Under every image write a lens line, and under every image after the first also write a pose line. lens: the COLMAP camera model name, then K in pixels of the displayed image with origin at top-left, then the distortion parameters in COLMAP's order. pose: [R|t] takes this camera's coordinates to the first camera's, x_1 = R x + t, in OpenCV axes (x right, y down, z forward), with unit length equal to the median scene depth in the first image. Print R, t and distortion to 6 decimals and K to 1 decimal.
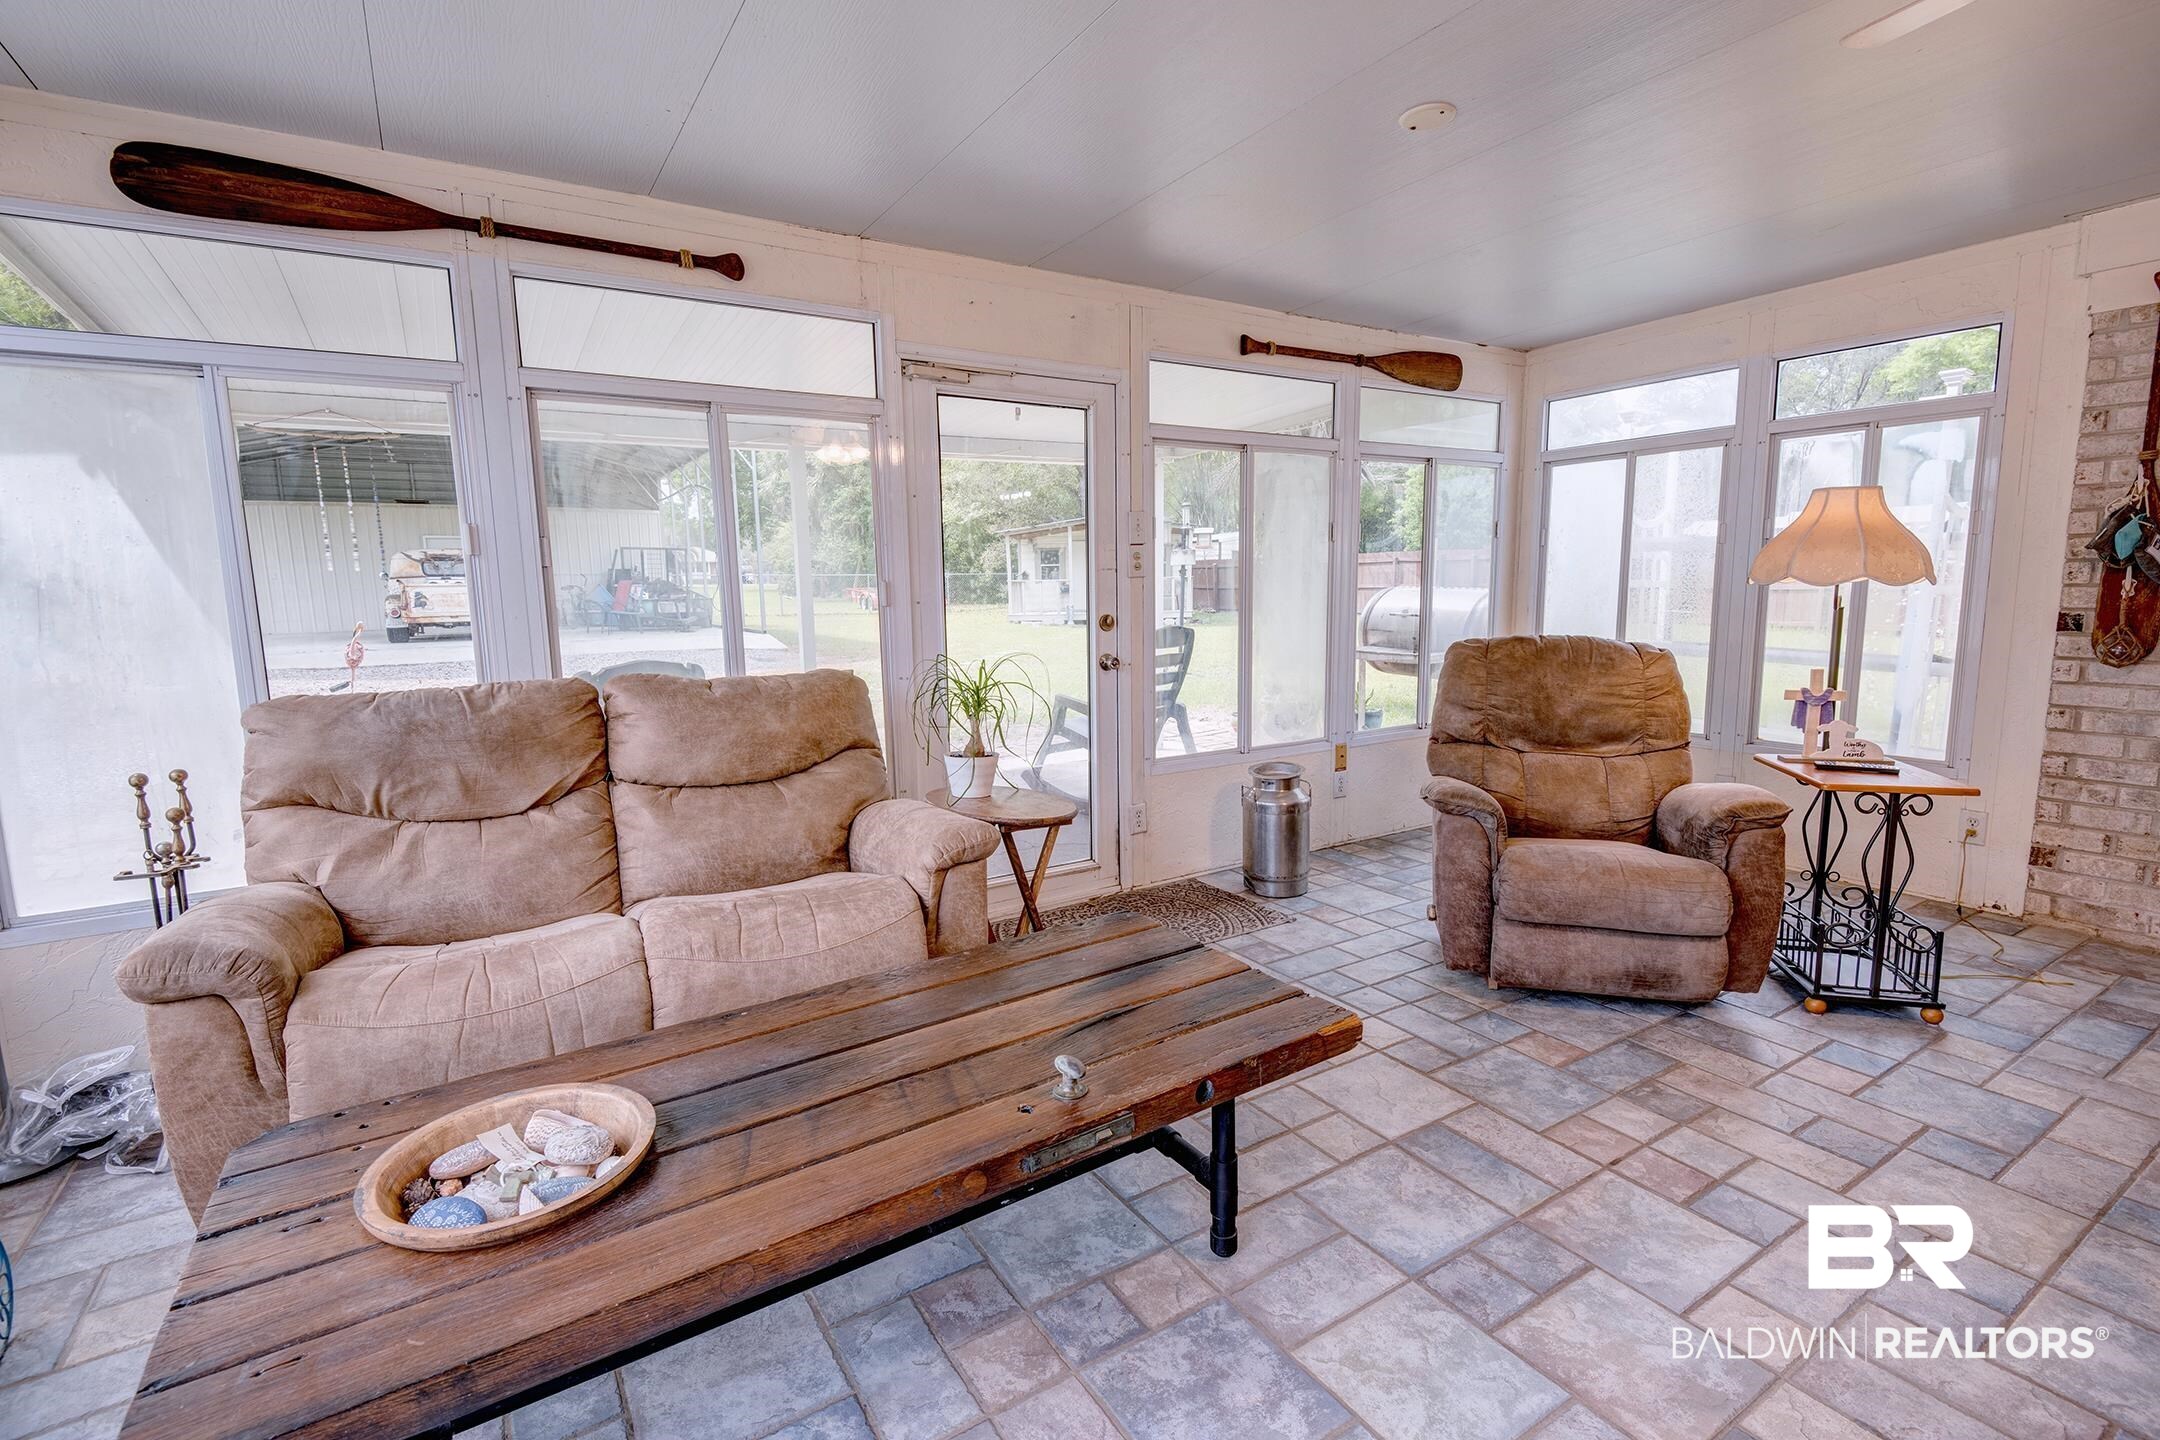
lens RADIAL K [[986.6, 0, 1081.7], [0, 986.6, 723.1], [0, 0, 1]] dist [0.016264, -0.007540]
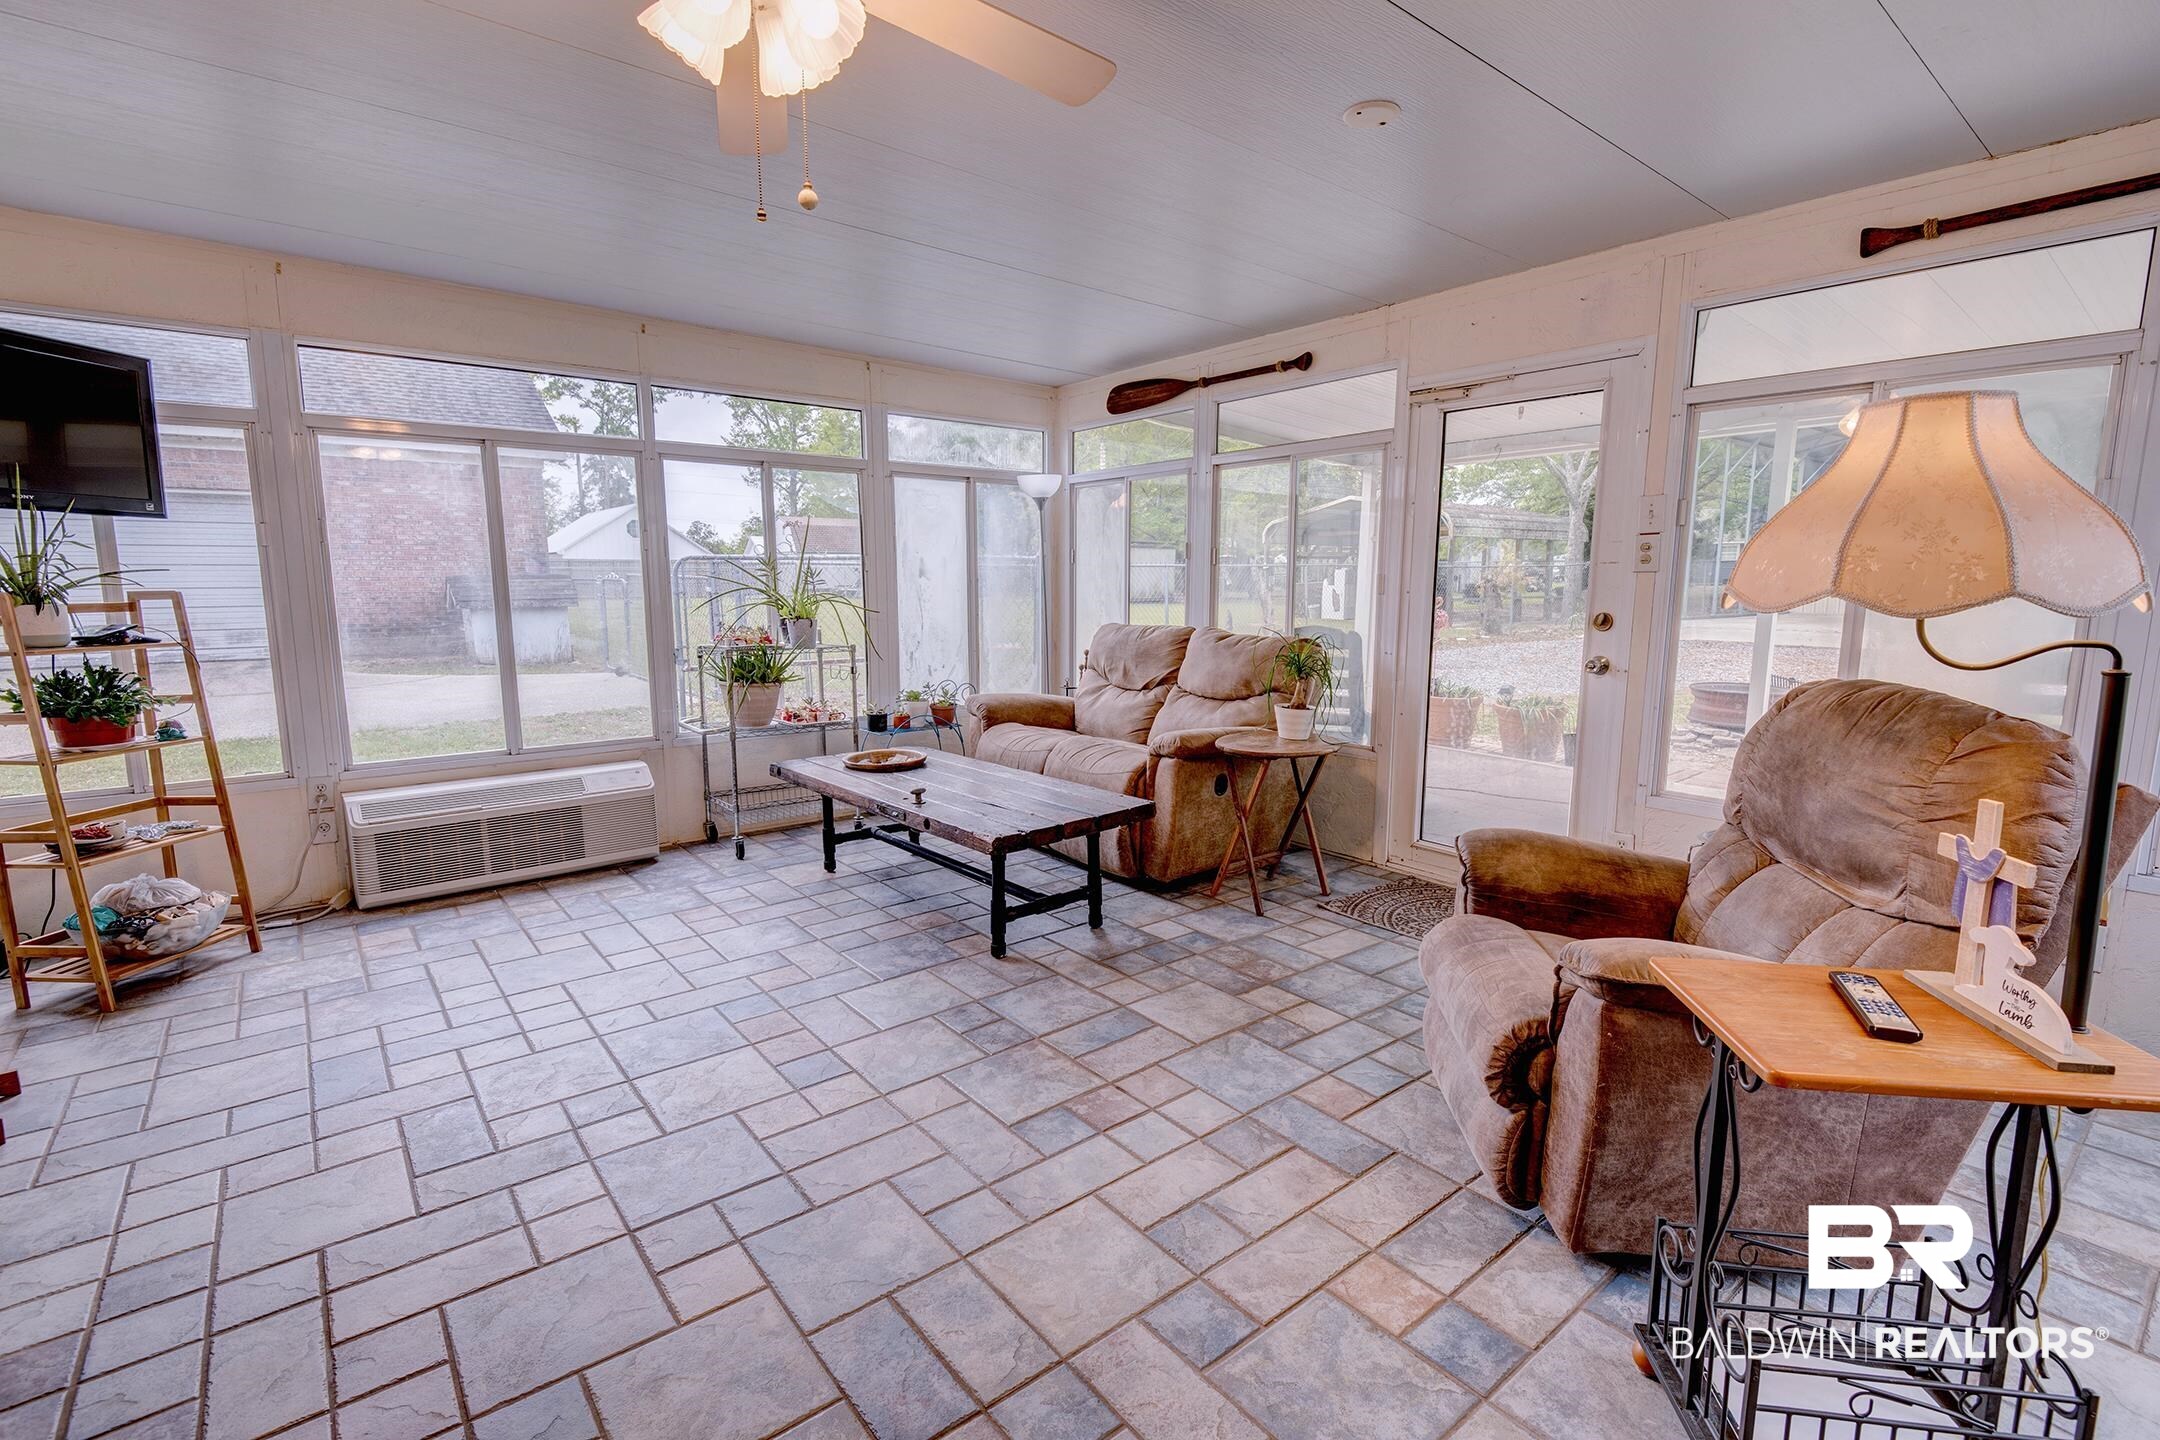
lens RADIAL K [[986.6, 0, 1080.9], [0, 986.6, 719.8], [0, 0, 1]] dist [0.016264, -0.007540]
pose [[0.104633, 0.155102, -0.982342, 1.285628], [-0.148178, 0.979169, 0.138818, -0.100004], [0.983410, 0.131037, 0.125437, 0.616730]]
